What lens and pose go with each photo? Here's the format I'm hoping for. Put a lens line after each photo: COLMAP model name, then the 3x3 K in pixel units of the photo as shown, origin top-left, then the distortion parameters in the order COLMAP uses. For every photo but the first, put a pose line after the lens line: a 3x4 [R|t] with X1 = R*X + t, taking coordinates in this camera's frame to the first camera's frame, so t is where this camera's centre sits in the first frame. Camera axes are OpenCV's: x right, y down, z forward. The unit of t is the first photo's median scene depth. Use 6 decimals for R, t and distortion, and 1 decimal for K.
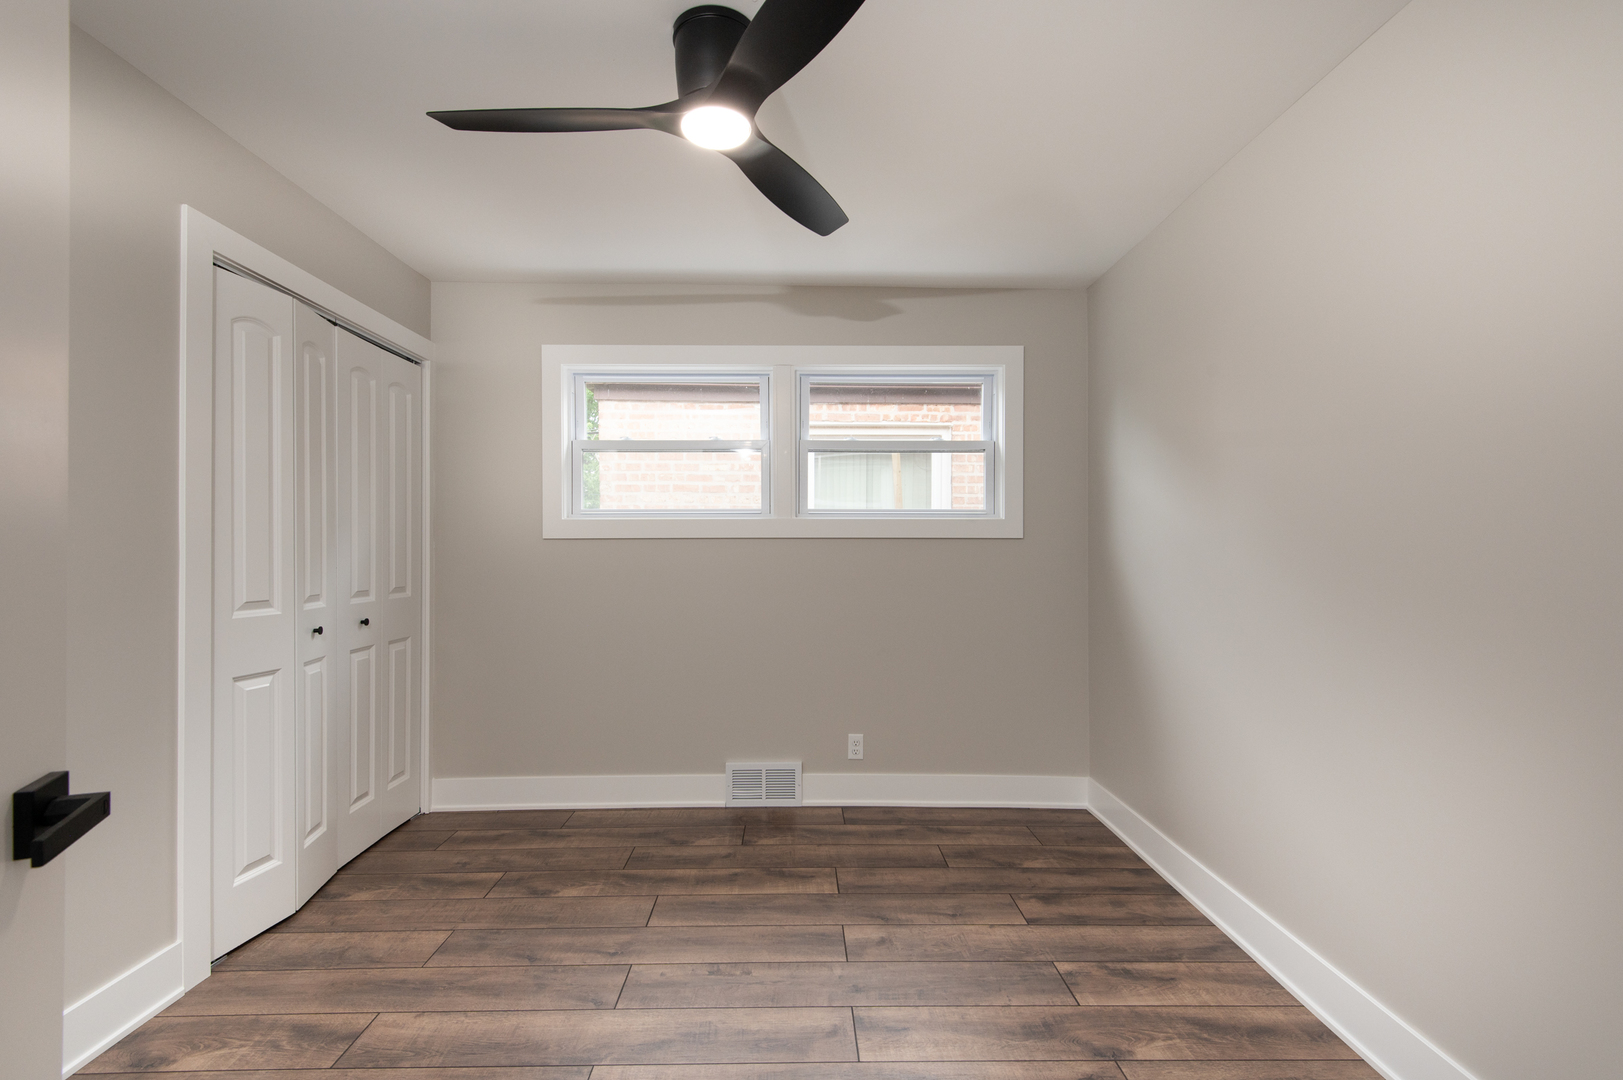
lens RADIAL K [[737.1, 0, 814.0], [0, 737.1, 574.9], [0, 0, 1]] dist [0.000275, -0.000111]
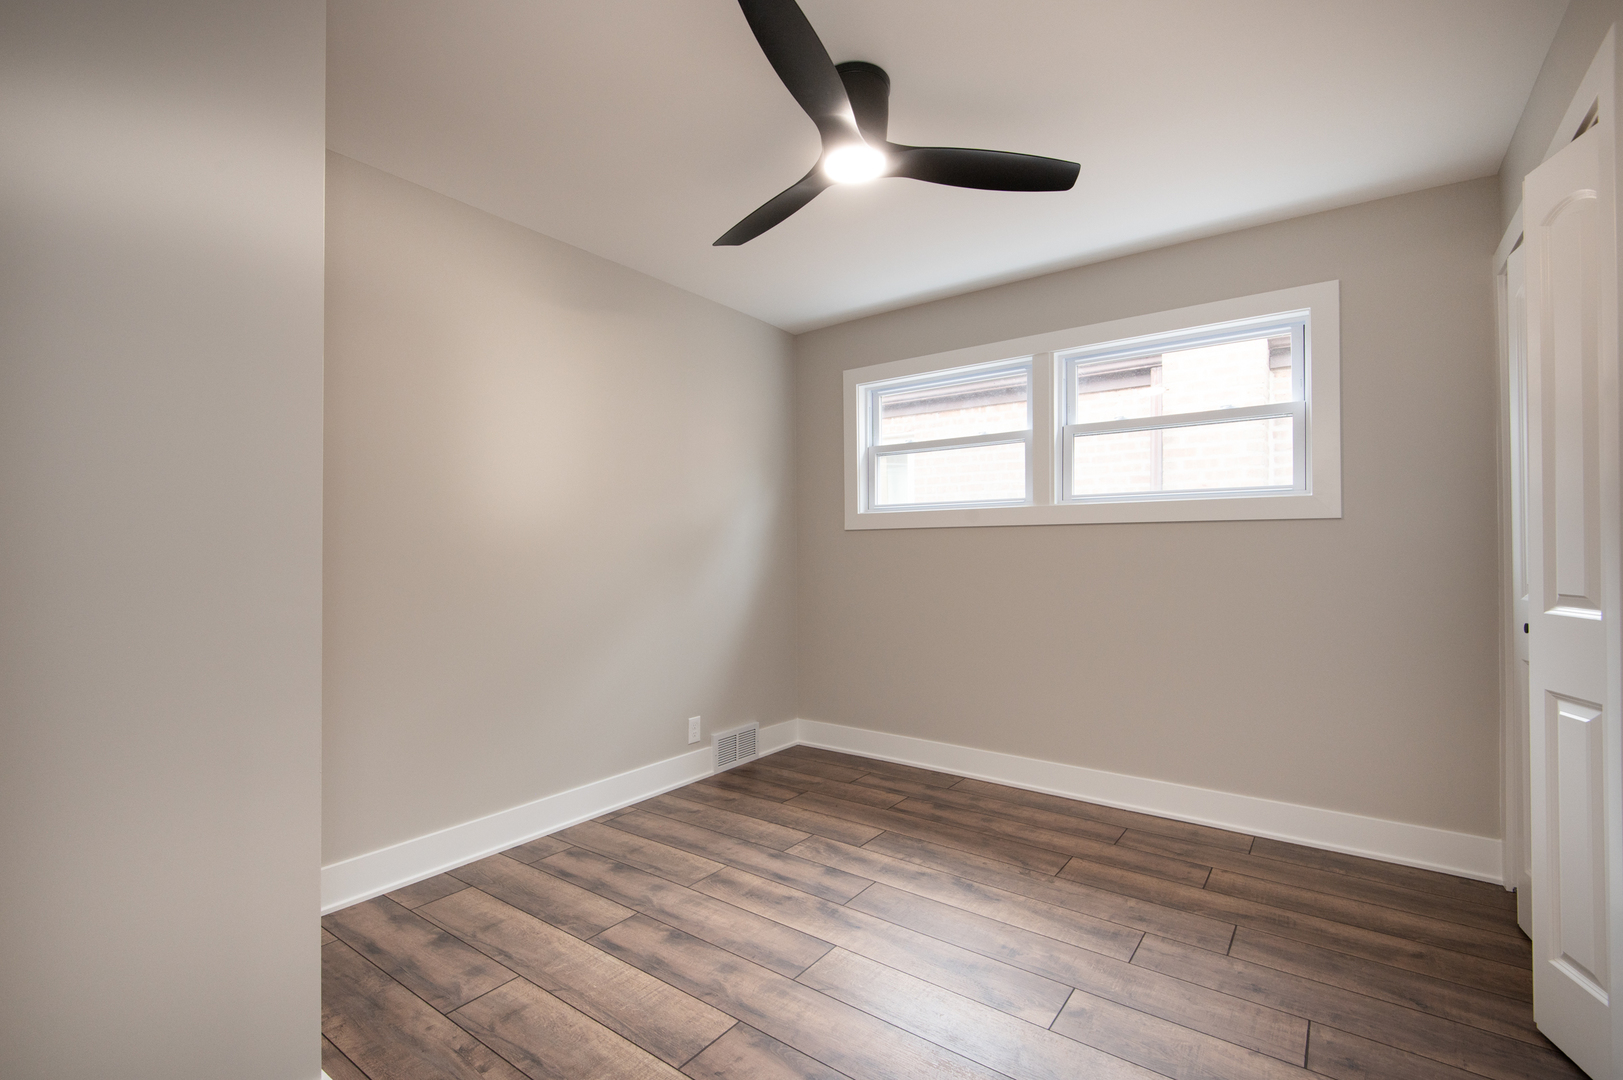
lens RADIAL K [[726.2, 0, 811.5], [0, 726.2, 540.0], [0, 0, 1]] dist [0.000228, -0.000569]
pose [[0.795273, -0.011602, -0.606140, 0.302956], [-0.004630, 0.999671, -0.025210, -0.002874], [0.606233, 0.022855, 0.794958, 0.022362]]
